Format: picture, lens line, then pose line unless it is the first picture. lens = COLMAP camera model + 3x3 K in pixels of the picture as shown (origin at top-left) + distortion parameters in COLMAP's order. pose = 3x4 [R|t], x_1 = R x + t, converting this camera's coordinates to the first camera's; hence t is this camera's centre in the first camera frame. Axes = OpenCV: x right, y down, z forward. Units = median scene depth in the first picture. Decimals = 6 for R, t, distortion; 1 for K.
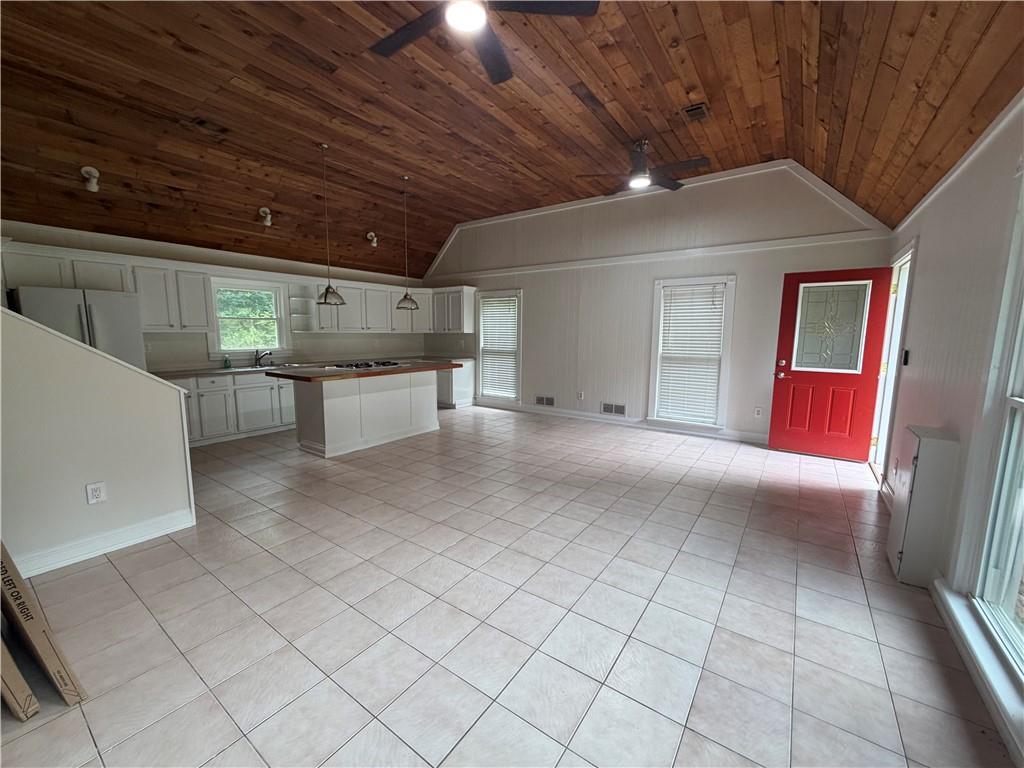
lens RADIAL K [[411.2, 0, 512.2], [0, 411.2, 384.3], [0, 0, 1]] dist [0.000028, 0.000075]
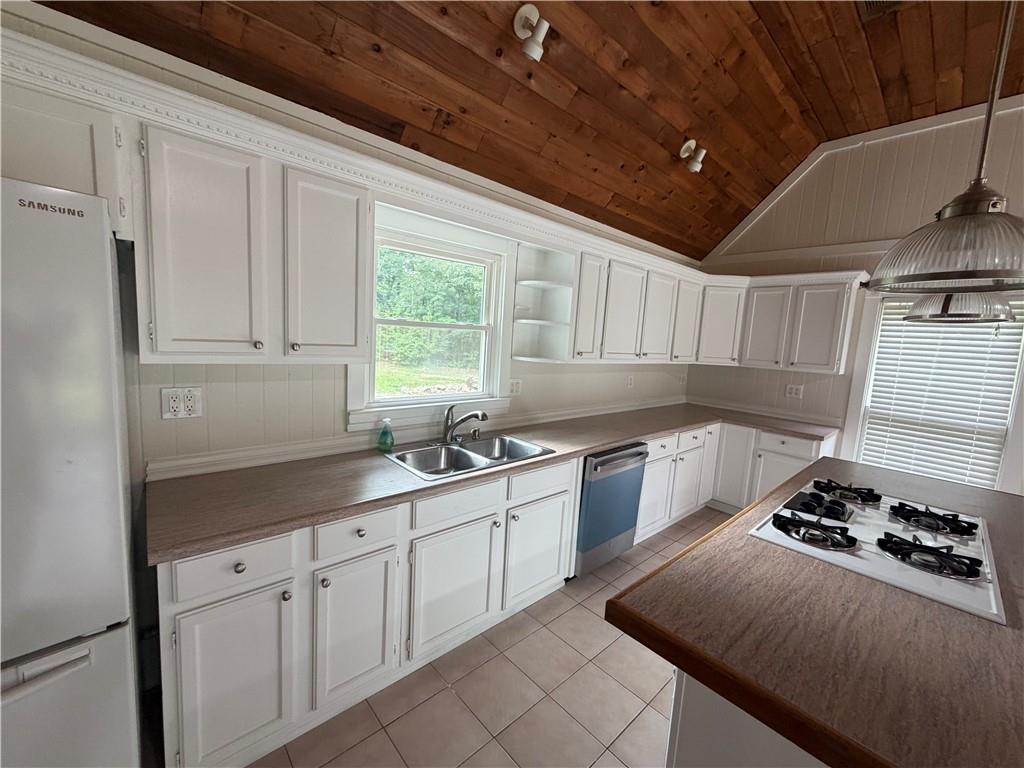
lens RADIAL K [[411.2, 0, 511.3], [0, 411.2, 385.4], [0, 0, 1]] dist [0.000028, 0.000075]
pose [[0.975299, 0.077967, -0.206671, -0.604985], [-0.080804, 0.996716, -0.005304, -0.130985], [0.205578, 0.021873, 0.978396, 0.776165]]
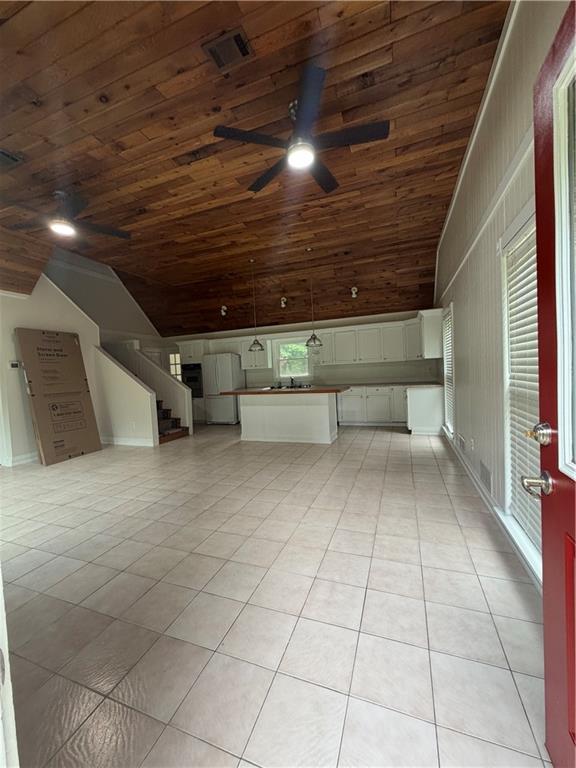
lens RADIAL K [[308.4, 0, 288.1], [0, 308.4, 382.5], [0, 0, 1]] dist [0.000028, 0.000075]
pose [[0.249213, 0.019291, -0.968257, 0.821903], [-0.071272, 0.997456, 0.001529, -0.075545], [0.965823, 0.068629, 0.249954, 0.825361]]
